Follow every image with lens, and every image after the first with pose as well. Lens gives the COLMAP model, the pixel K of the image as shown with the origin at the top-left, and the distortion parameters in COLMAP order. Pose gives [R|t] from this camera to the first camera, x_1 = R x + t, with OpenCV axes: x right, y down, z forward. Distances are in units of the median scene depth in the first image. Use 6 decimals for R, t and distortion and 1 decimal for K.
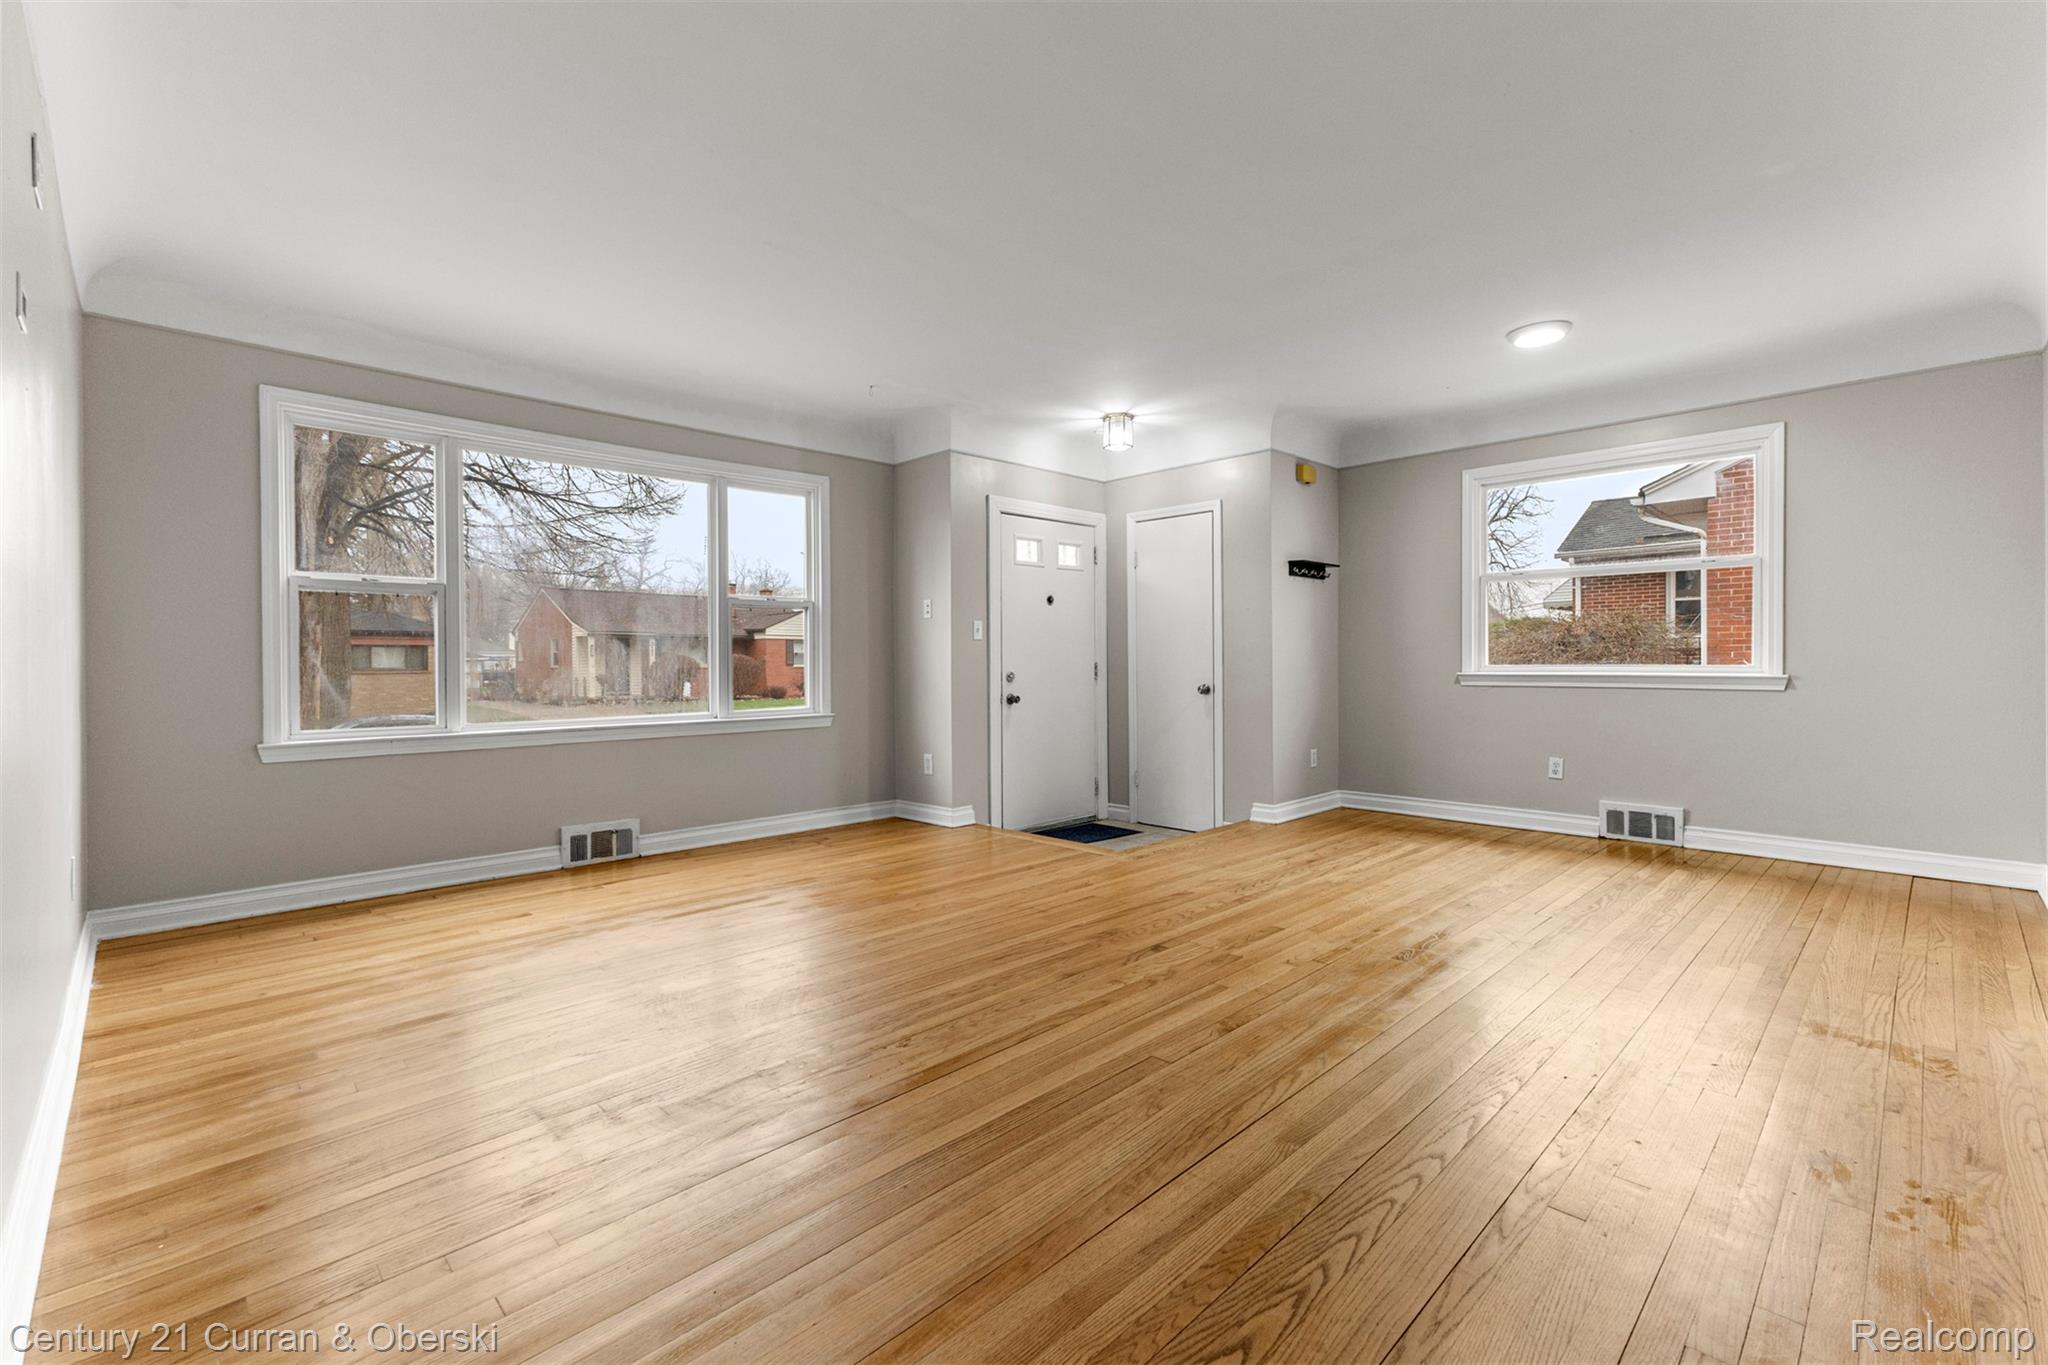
lens RADIAL K [[881.4, 0, 1022.4], [0, 881.4, 669.3], [0, 0, 1]] dist [0.011820, -0.002734]
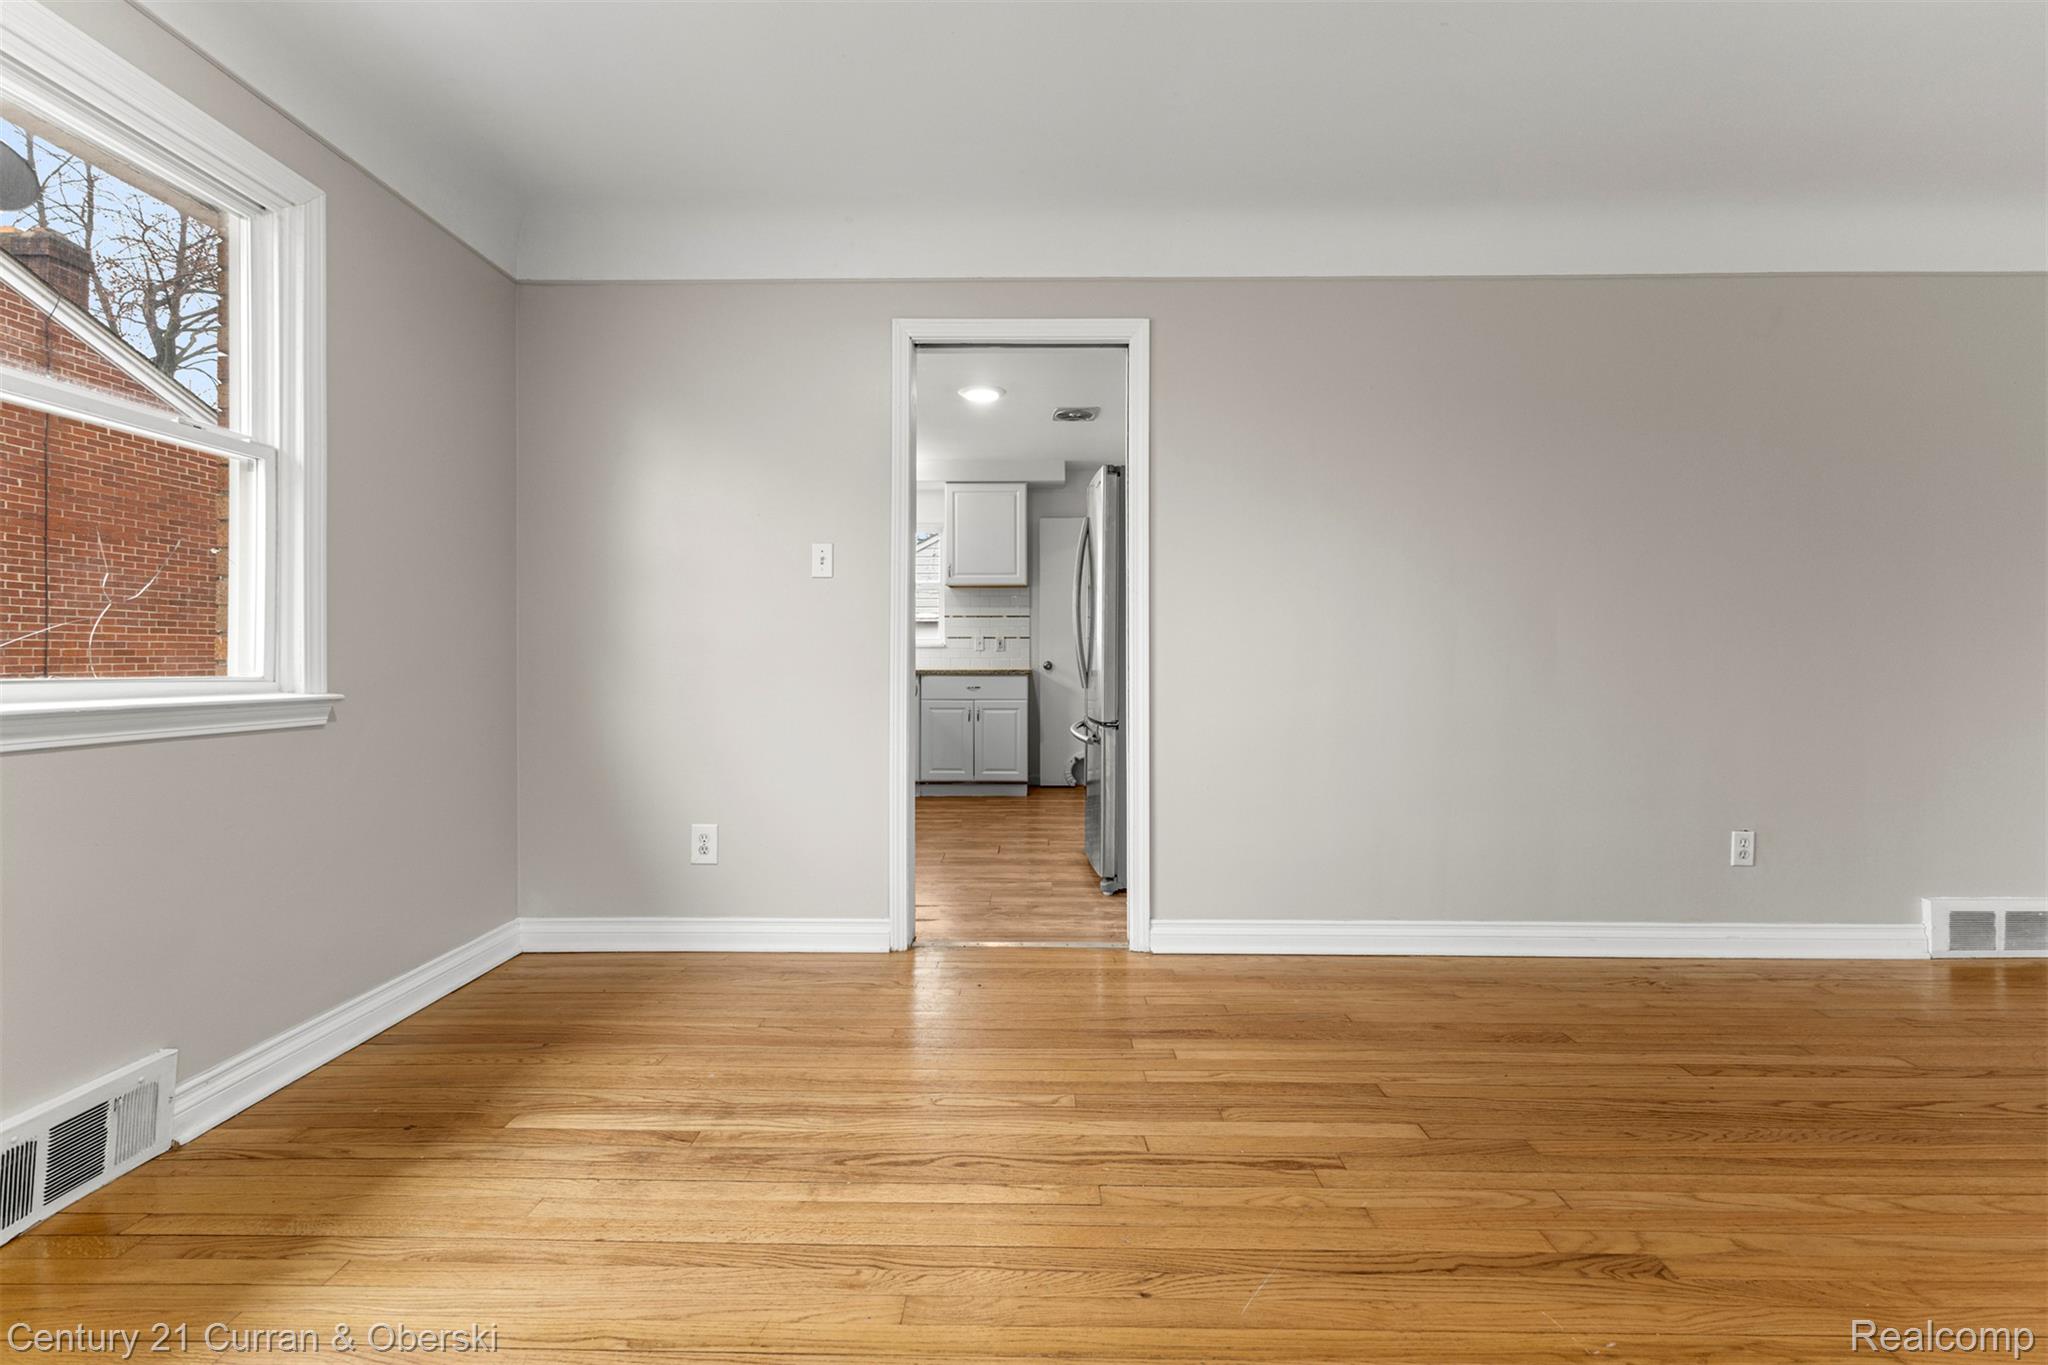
lens RADIAL K [[881.4, 0, 1027.7], [0, 881.4, 661.3], [0, 0, 1]] dist [0.011820, -0.002734]
pose [[-0.708422, 0.004624, 0.705774, 0.192554], [0.009439, 0.999951, 0.002924, -0.008950], [-0.705726, 0.008733, -0.708431, 0.951872]]
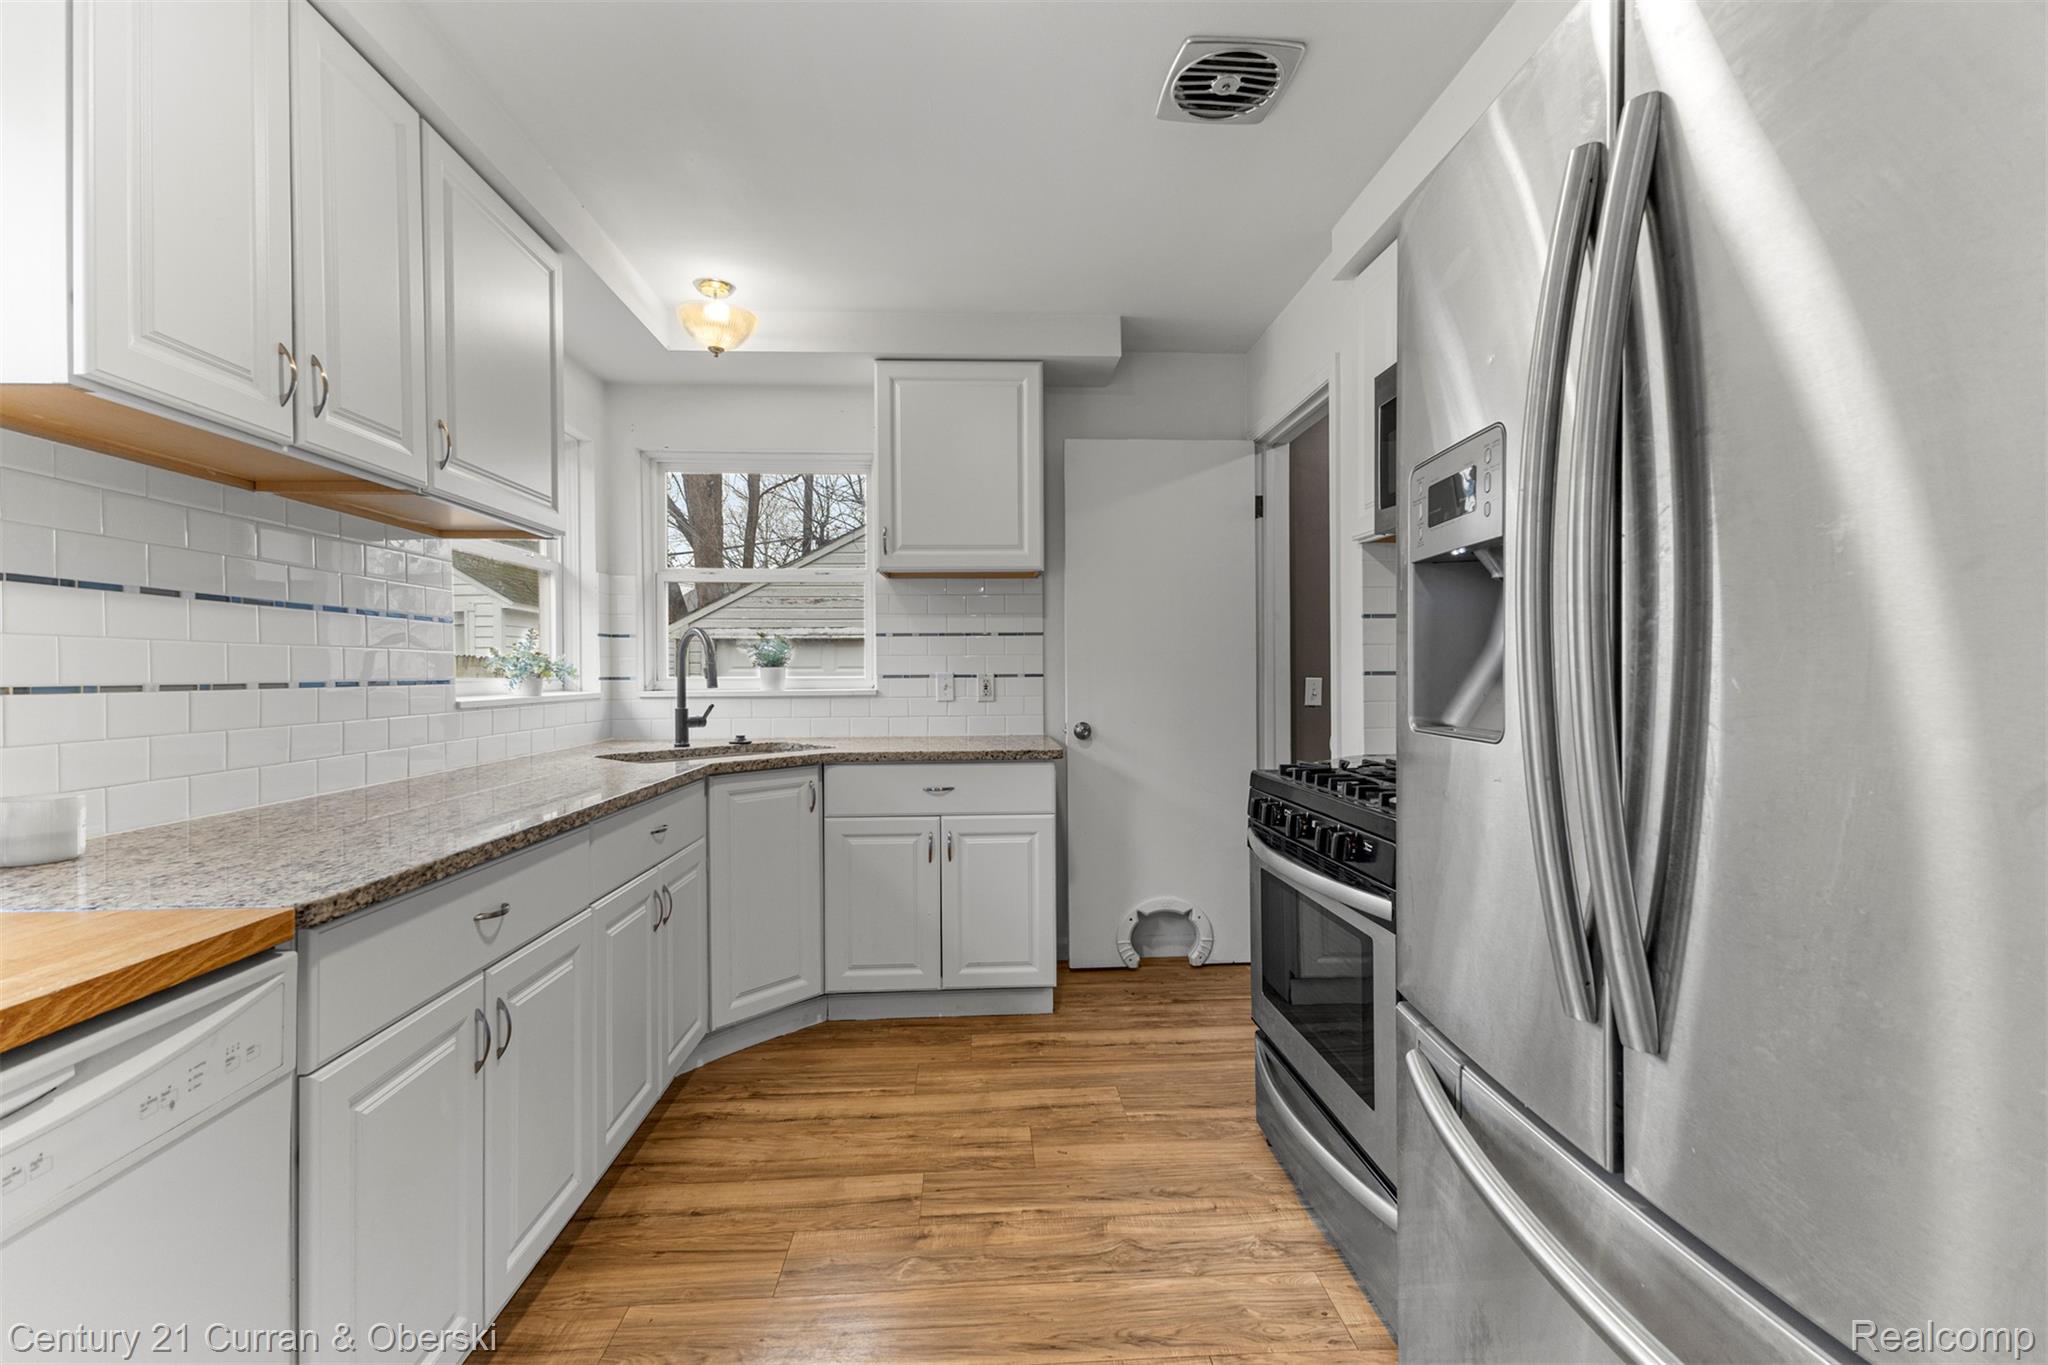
lens RADIAL K [[881.4, 0, 1036.0], [0, 881.4, 672.5], [0, 0, 1]] dist [0.011820, -0.002734]
pose [[-0.759150, 0.012034, 0.650805, 0.727680], [0.018306, 0.999828, 0.002867, -0.047747], [-0.650659, 0.014090, -0.759240, 0.497140]]
